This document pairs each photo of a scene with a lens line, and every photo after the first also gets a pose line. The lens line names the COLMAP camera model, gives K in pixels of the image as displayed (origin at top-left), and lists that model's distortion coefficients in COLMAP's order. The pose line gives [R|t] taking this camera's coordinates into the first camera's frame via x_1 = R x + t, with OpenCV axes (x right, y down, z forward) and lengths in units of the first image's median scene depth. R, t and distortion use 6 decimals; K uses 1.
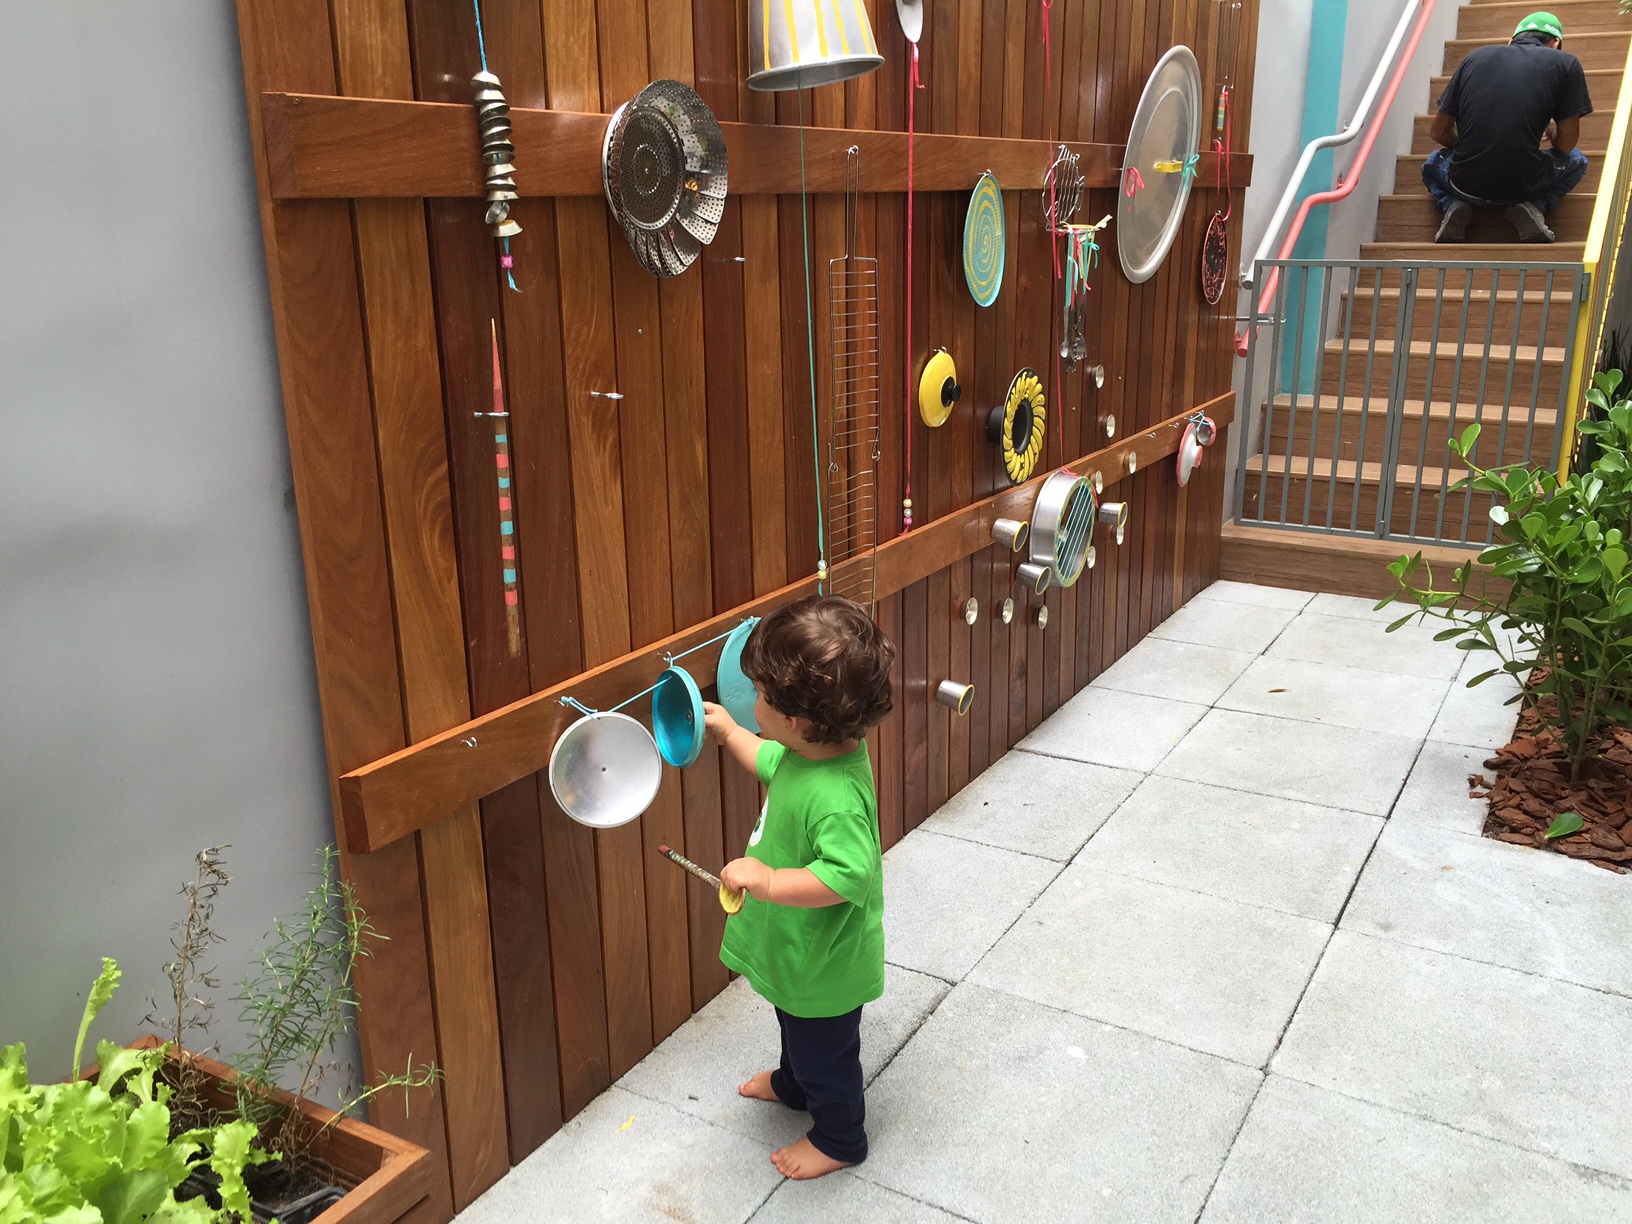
lens RADIAL K [[1384.7, 0, 815.9], [0, 1384.7, 606.4], [0, 0, 1]] dist [0.062352, -0.094735]
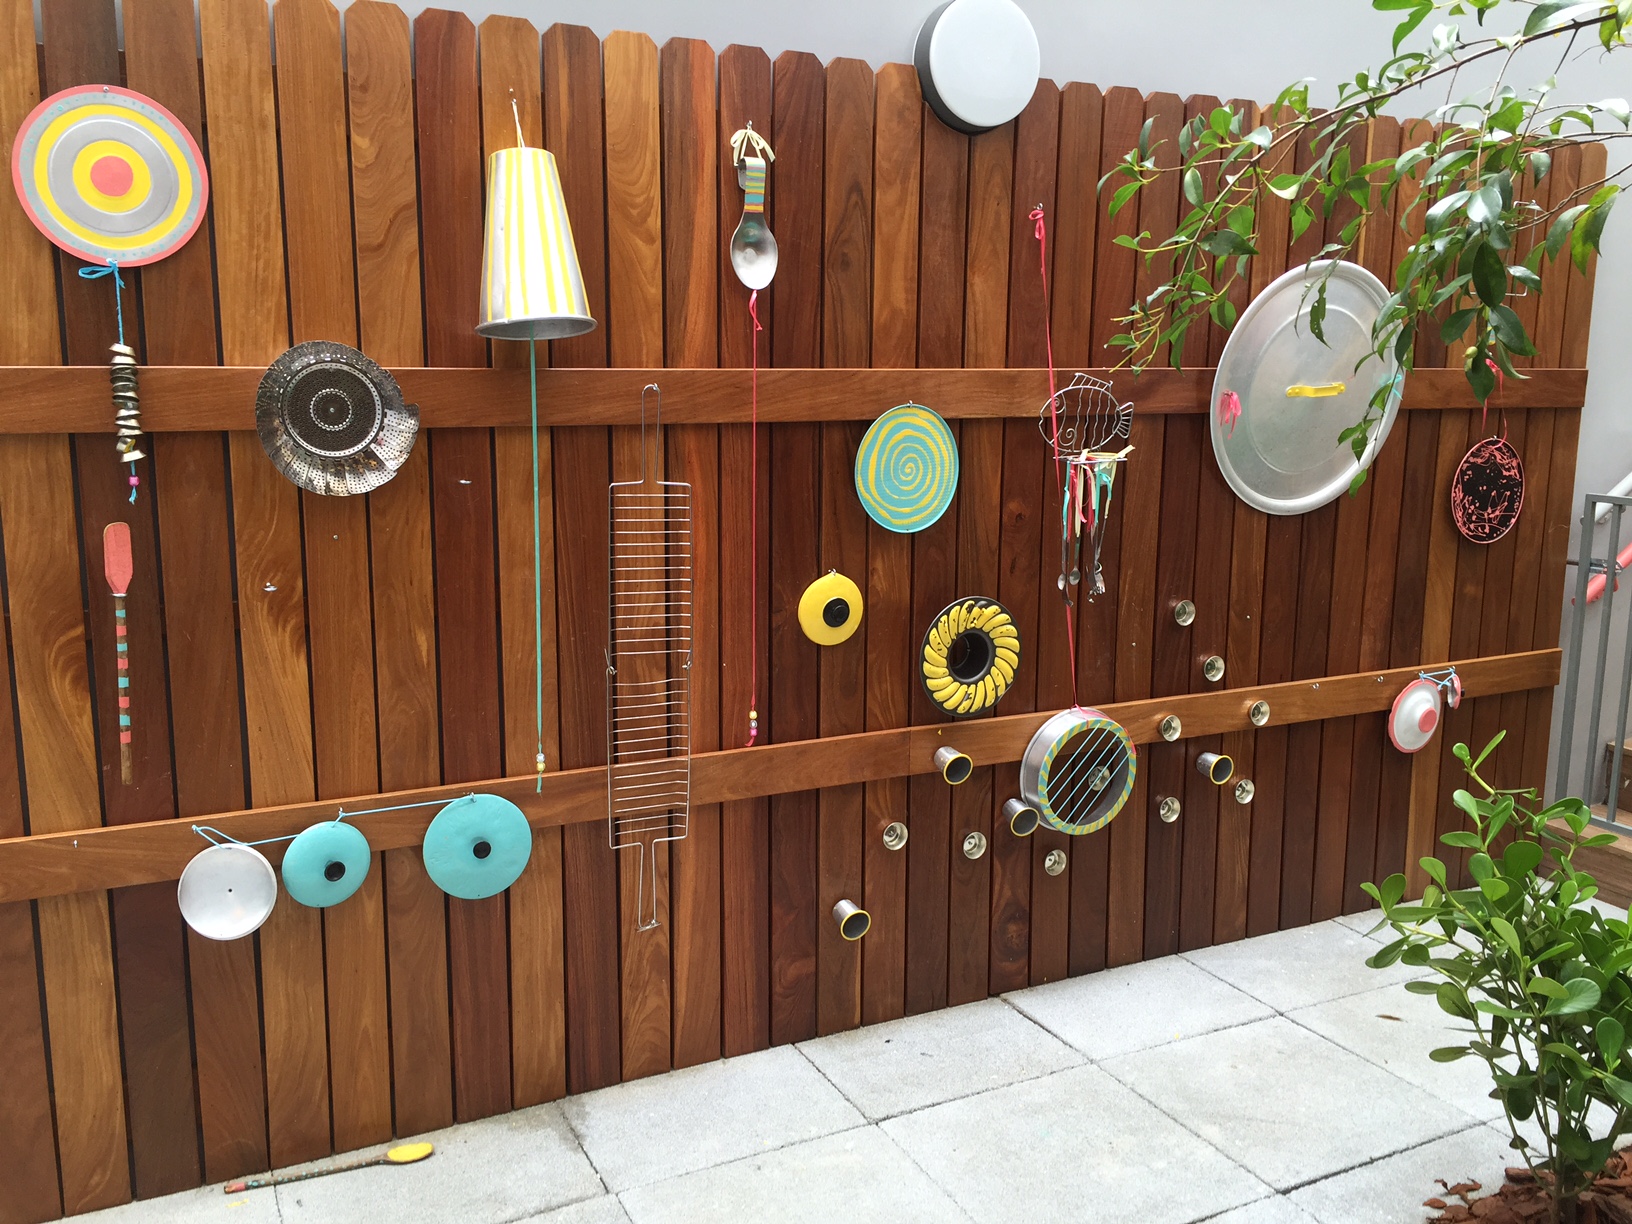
lens RADIAL K [[1384.7, 0, 819.3], [0, 1384.7, 606.4], [0, 0, 1]] dist [0.062352, -0.094735]
pose [[0.846965, 0.113055, -0.519489, 0.848886], [-0.167897, 0.984002, -0.059590, -0.135221], [0.504441, 0.137691, 0.852397, 0.187522]]
